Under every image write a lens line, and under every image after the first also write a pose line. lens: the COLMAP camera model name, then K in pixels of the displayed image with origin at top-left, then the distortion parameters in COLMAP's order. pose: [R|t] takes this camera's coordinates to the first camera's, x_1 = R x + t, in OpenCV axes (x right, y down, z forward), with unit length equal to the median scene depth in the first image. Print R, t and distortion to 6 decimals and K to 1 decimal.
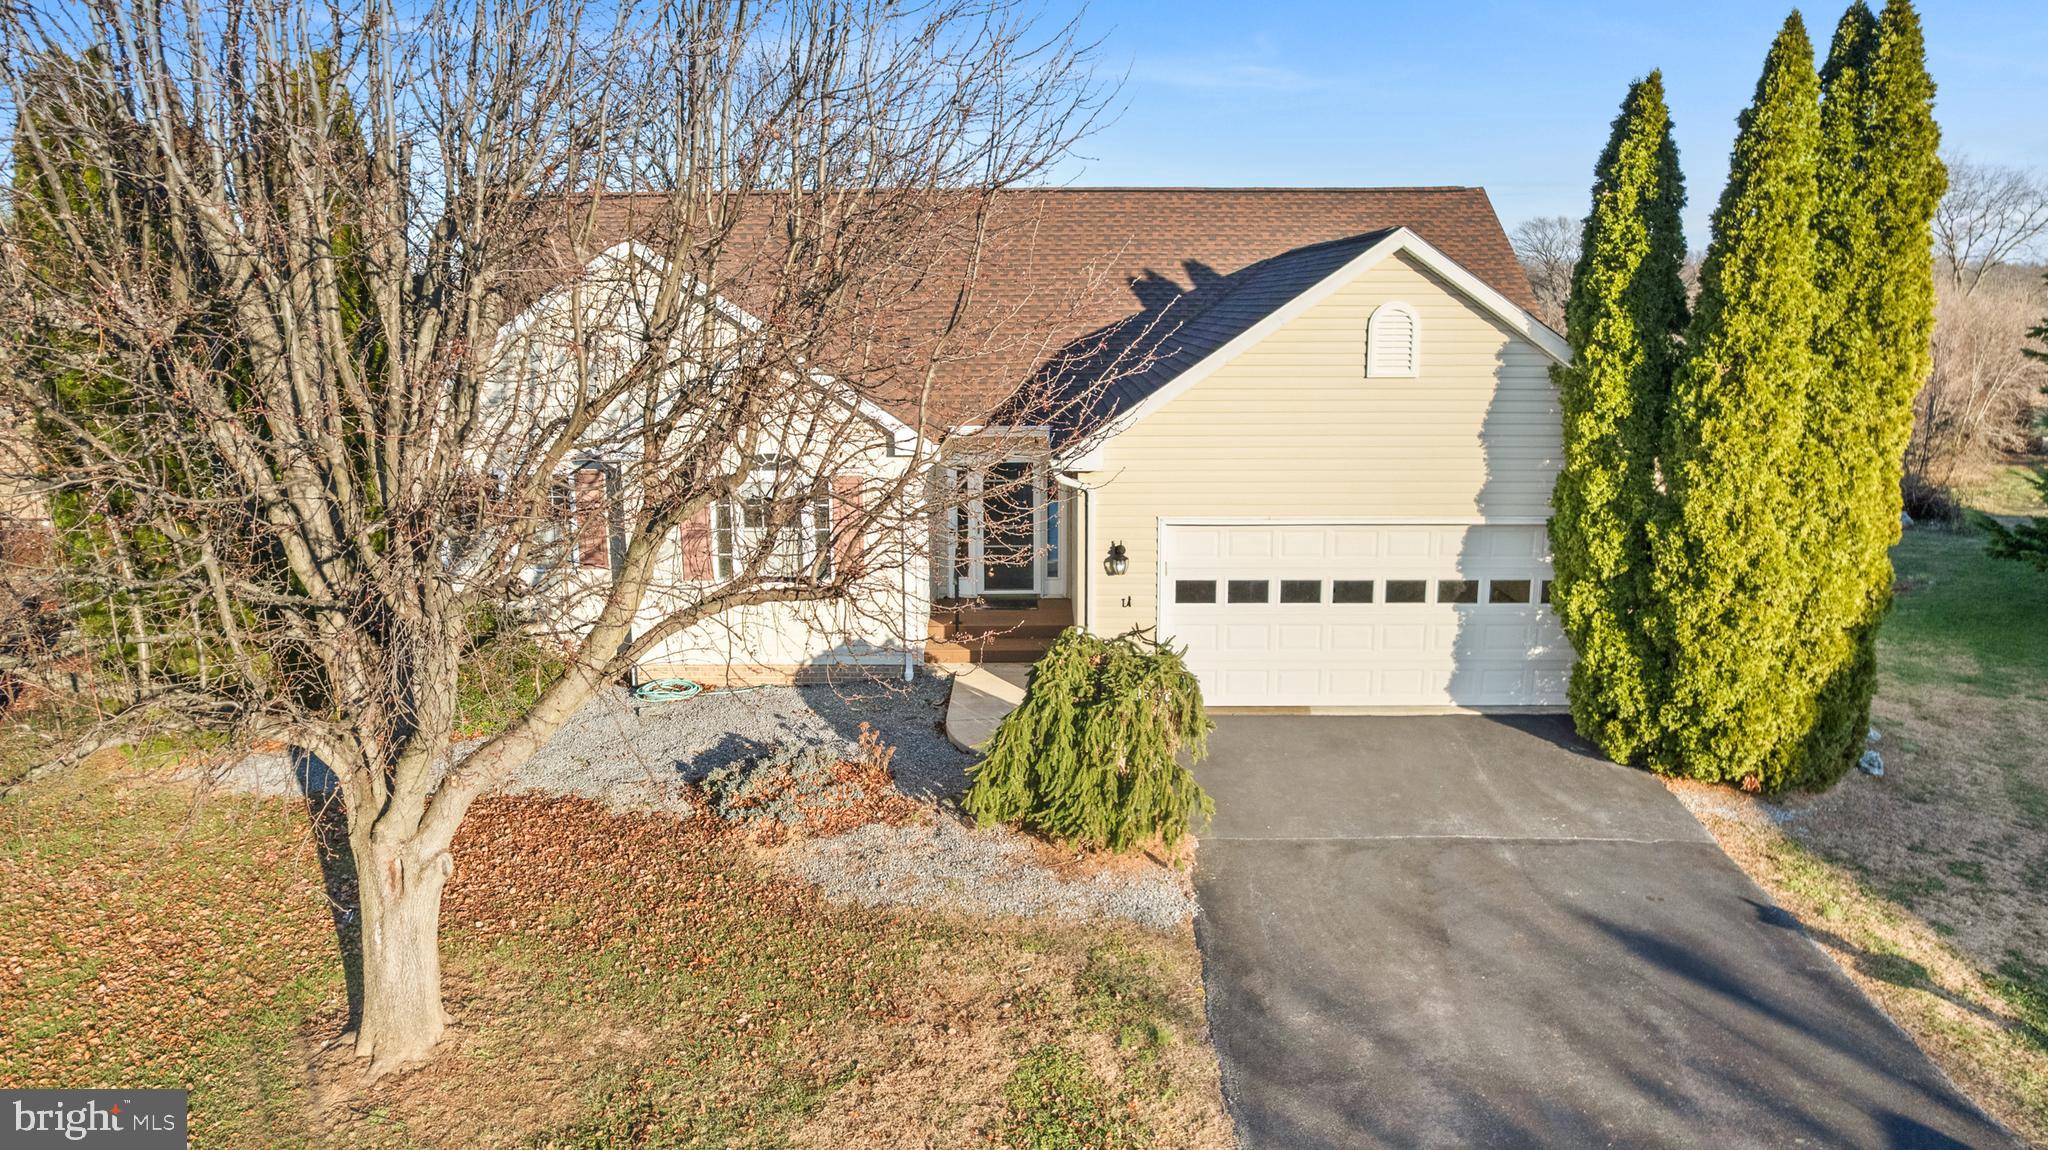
lens RADIAL K [[1361.4, 0, 1012.4], [0, 1361.4, 573.4], [0, 0, 1]] dist [-0.071538, 0.051515]
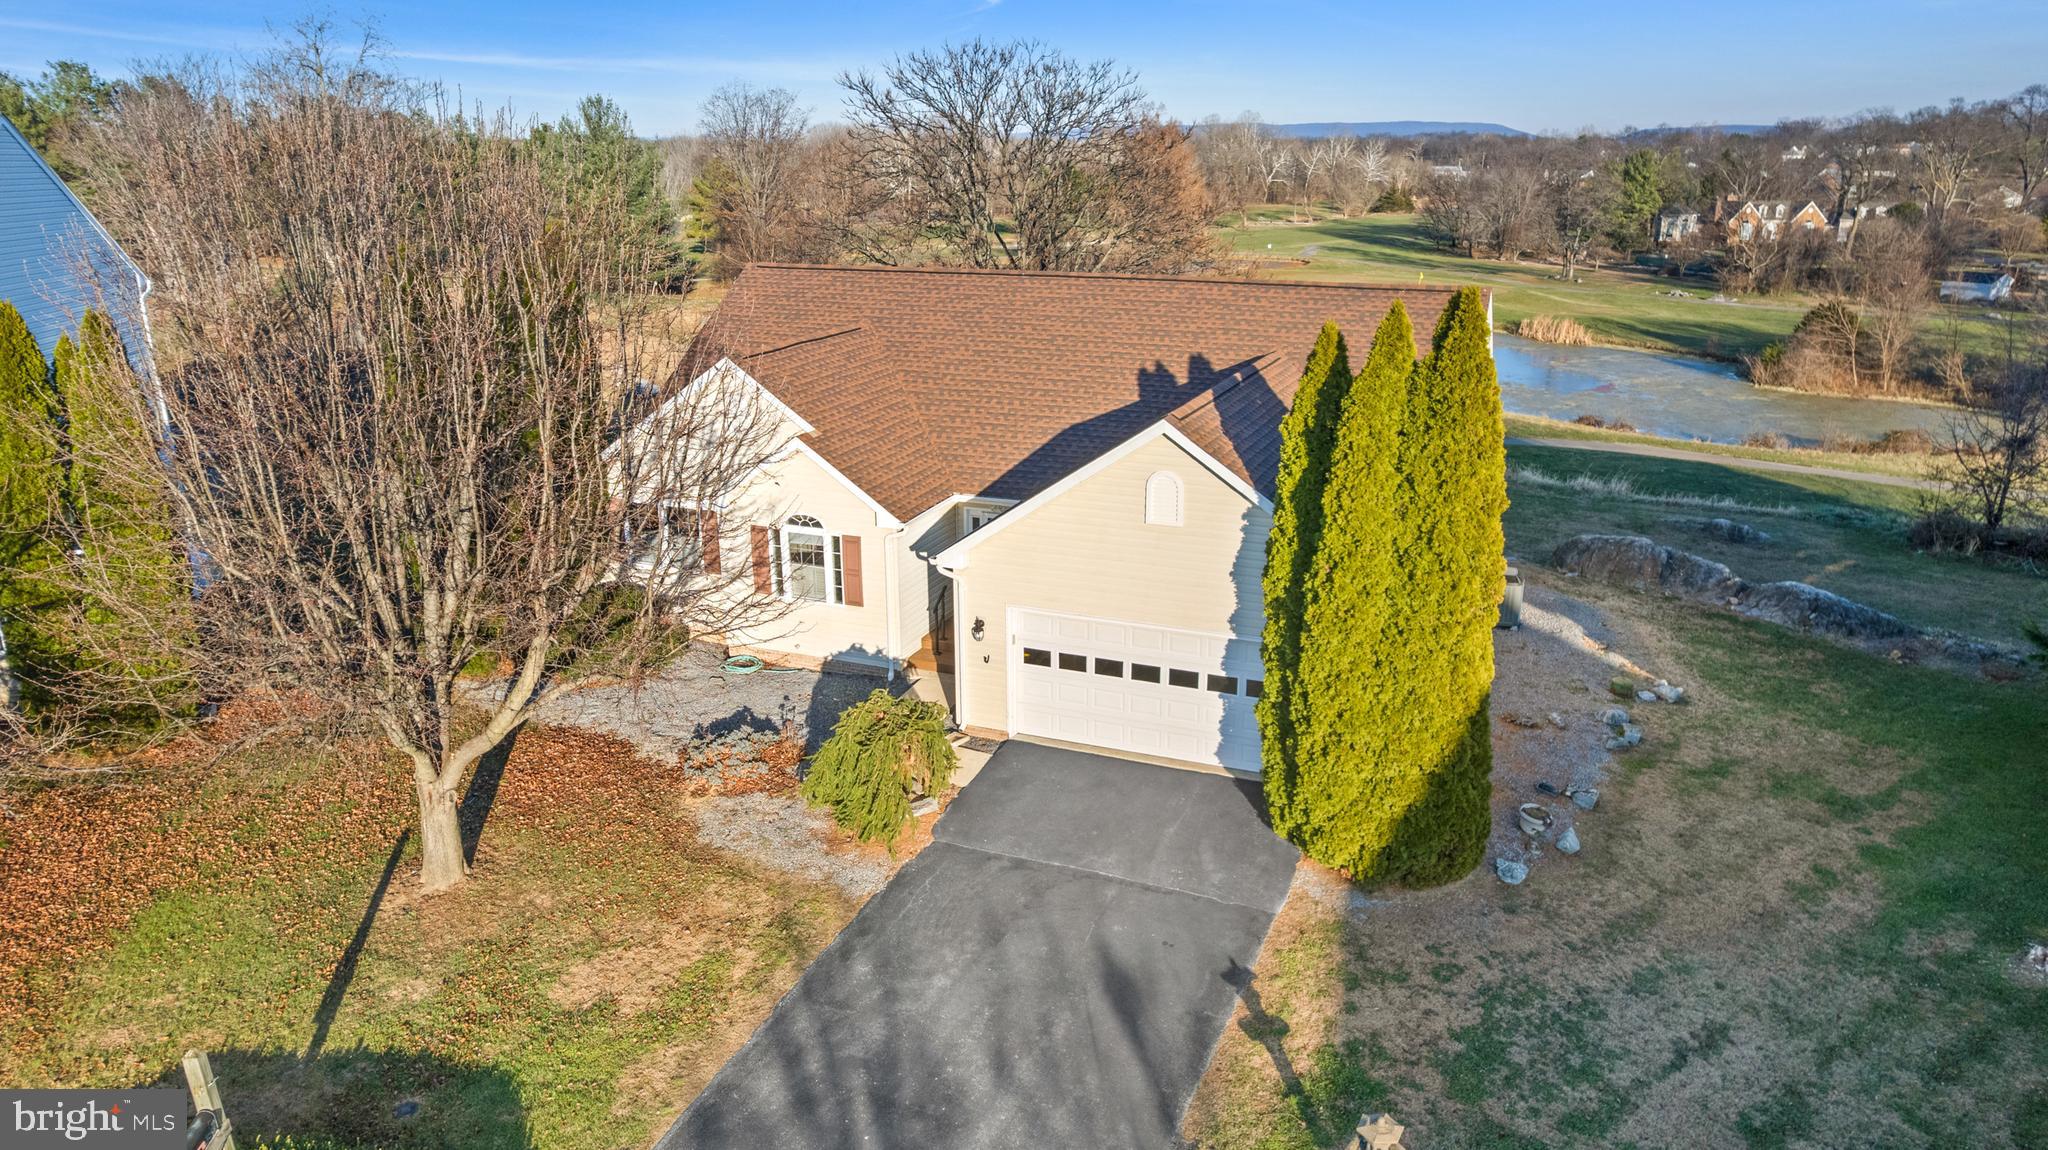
lens RADIAL K [[1361.4, 0, 1012.4], [0, 1361.4, 573.4], [0, 0, 1]] dist [-0.071538, 0.051515]
pose [[0.929838, 0.110796, -0.350892, 0.659885], [-0.071391, 0.989792, 0.123350, -0.269713], [0.360976, -0.089645, 0.928256, -0.323203]]
